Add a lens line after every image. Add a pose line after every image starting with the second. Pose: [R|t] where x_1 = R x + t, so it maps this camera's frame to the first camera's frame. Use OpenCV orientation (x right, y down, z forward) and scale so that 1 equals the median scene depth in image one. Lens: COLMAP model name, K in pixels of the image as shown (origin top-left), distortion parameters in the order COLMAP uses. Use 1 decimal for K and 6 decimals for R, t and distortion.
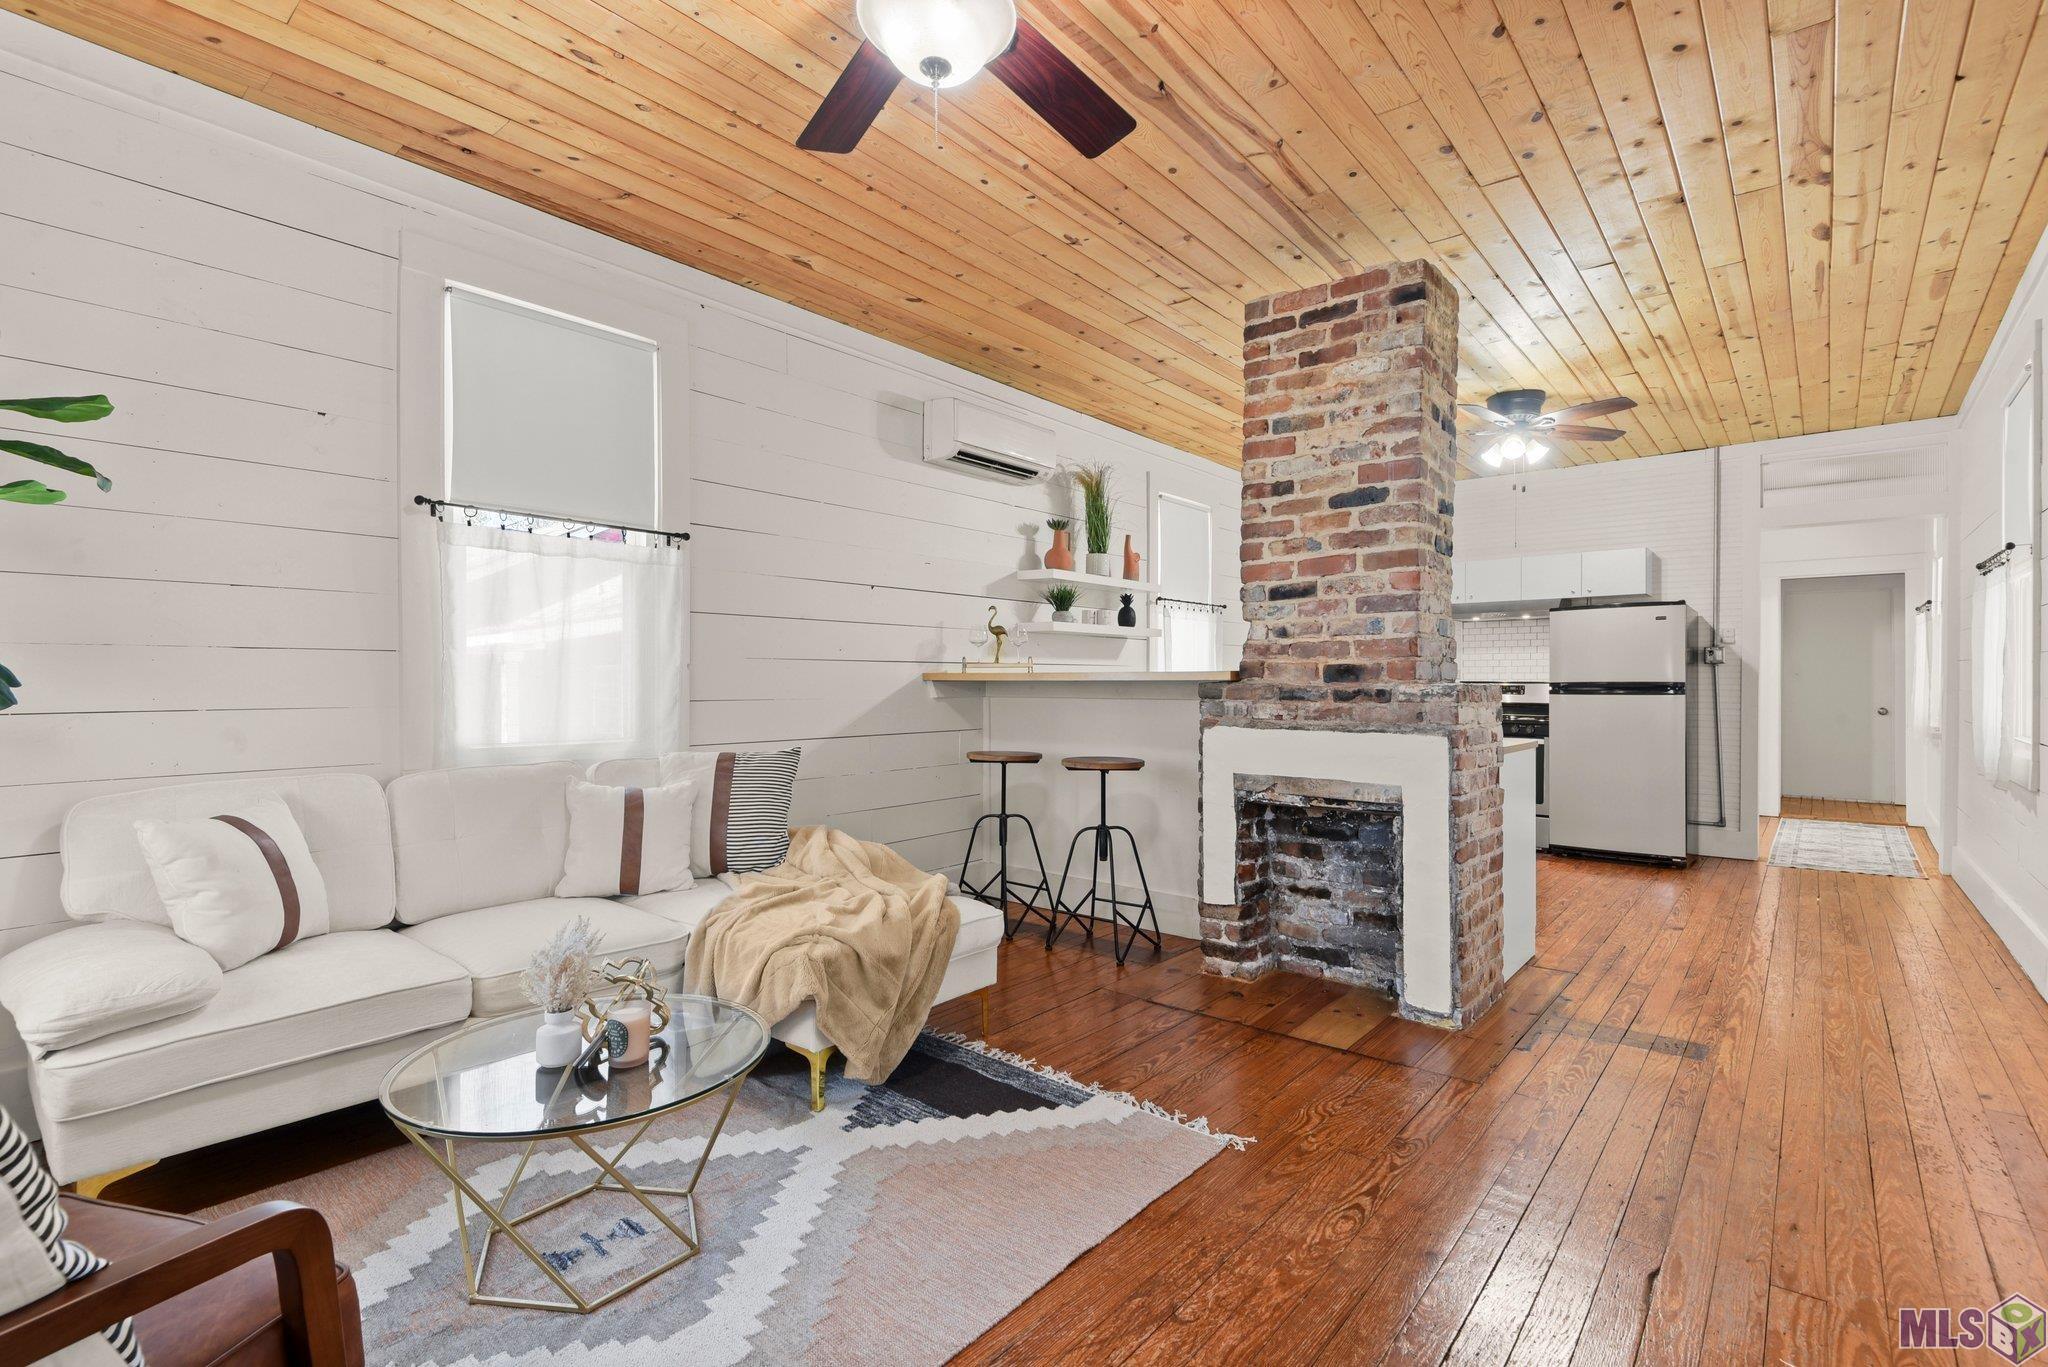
lens RADIAL K [[938.0, 0, 1010.0], [0, 938.0, 692.6], [0, 0, 1]] dist [-0.006097, -0.001530]
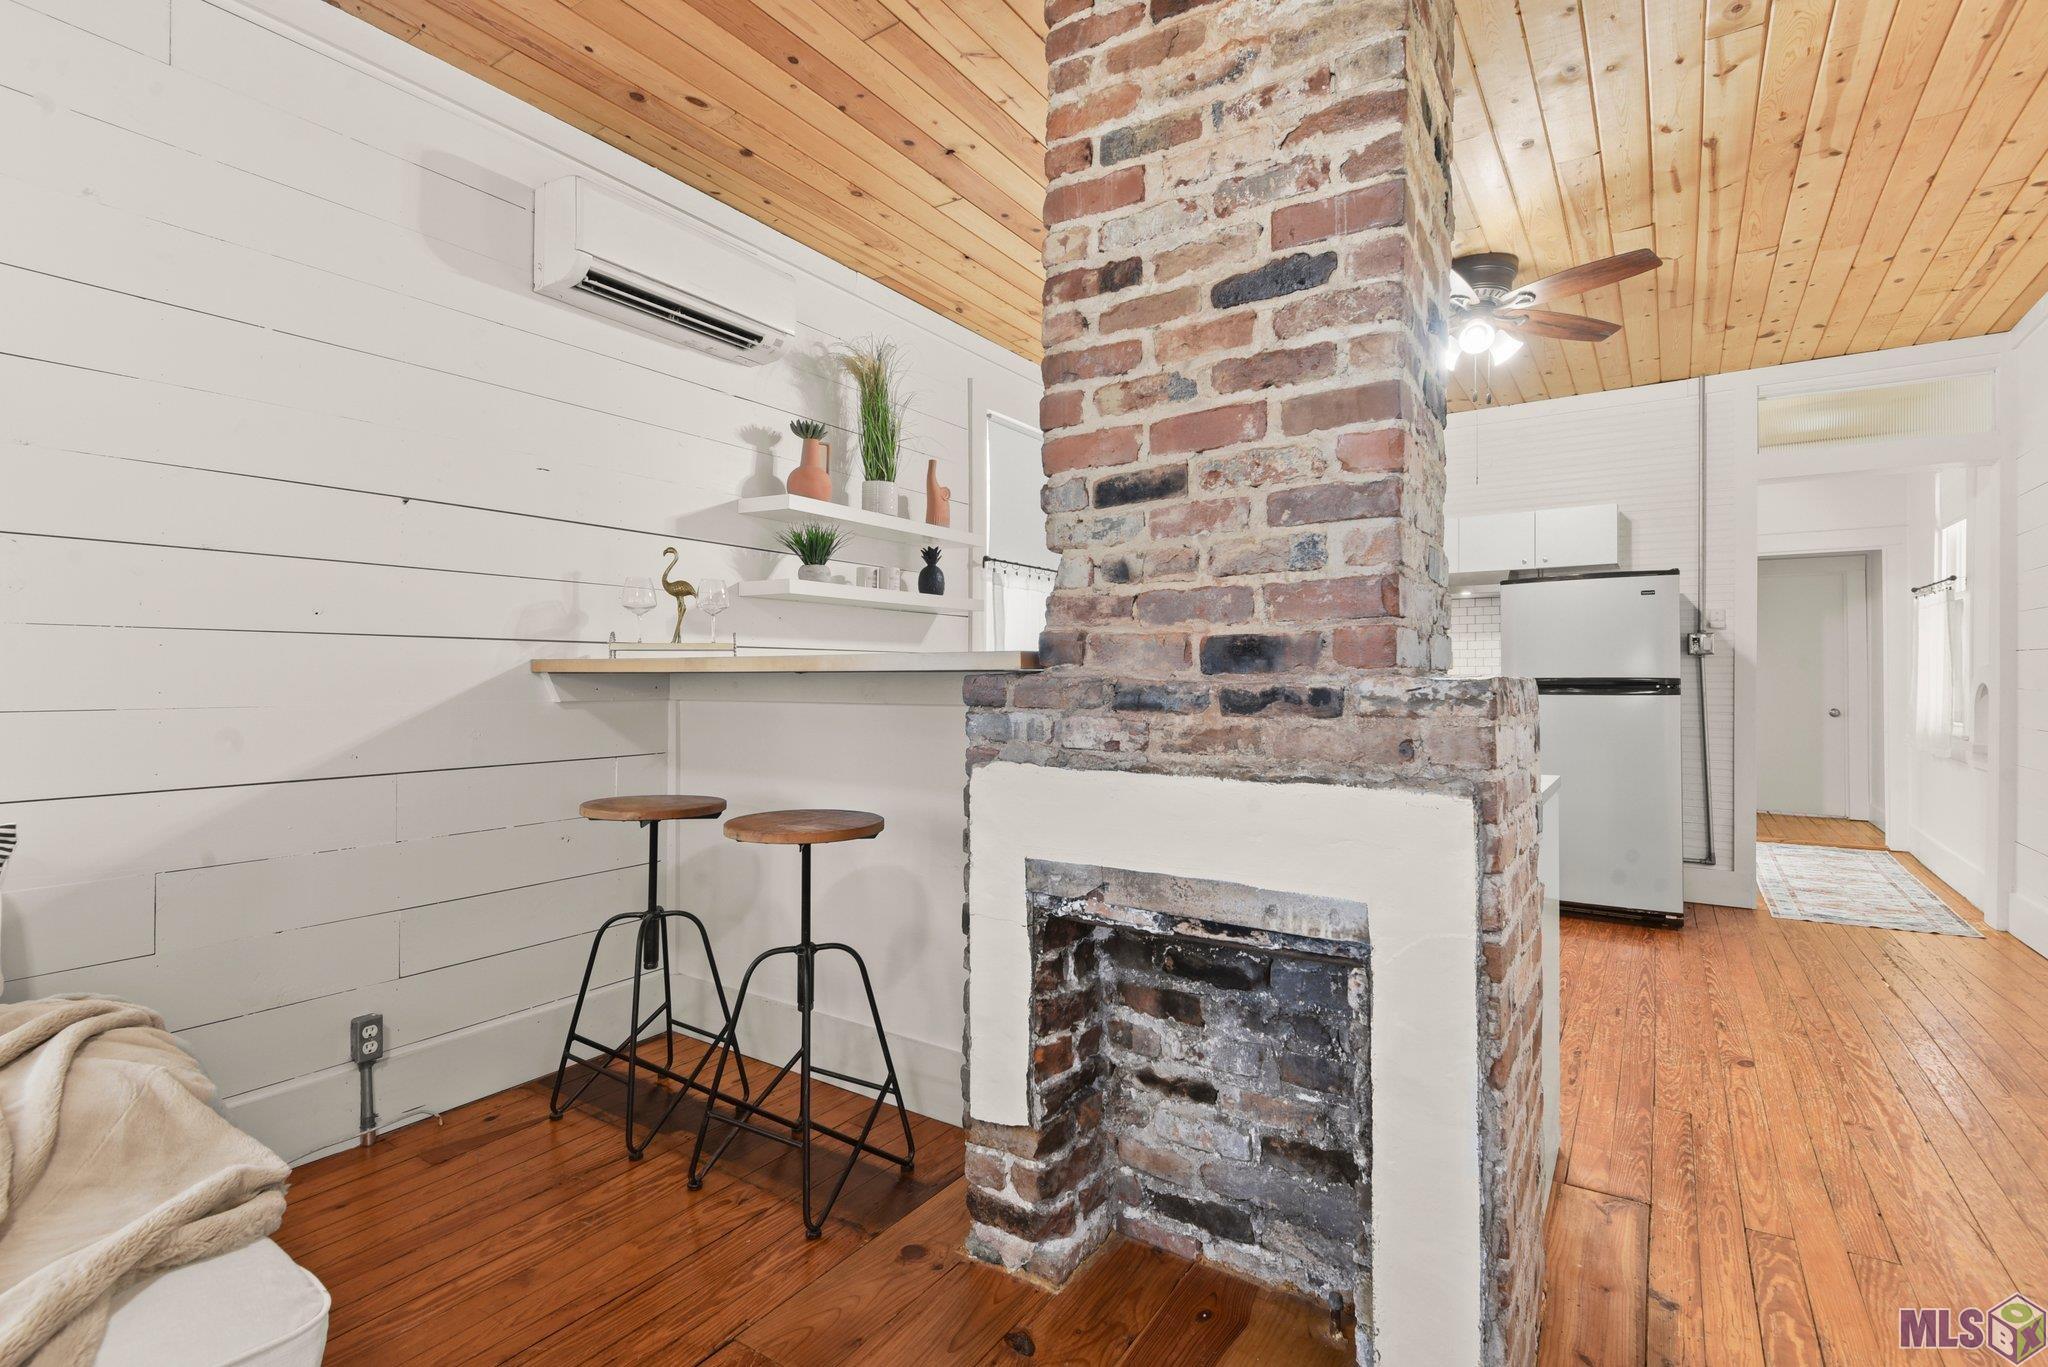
lens RADIAL K [[938.0, 0, 1028.6], [0, 938.0, 682.3], [0, 0, 1]] dist [-0.006097, -0.001530]
pose [[0.992411, 0.001217, 0.122961, 0.172953], [-0.000236, 0.999968, -0.007993, -0.002535], [-0.122967, 0.007903, 0.992379, 0.492223]]
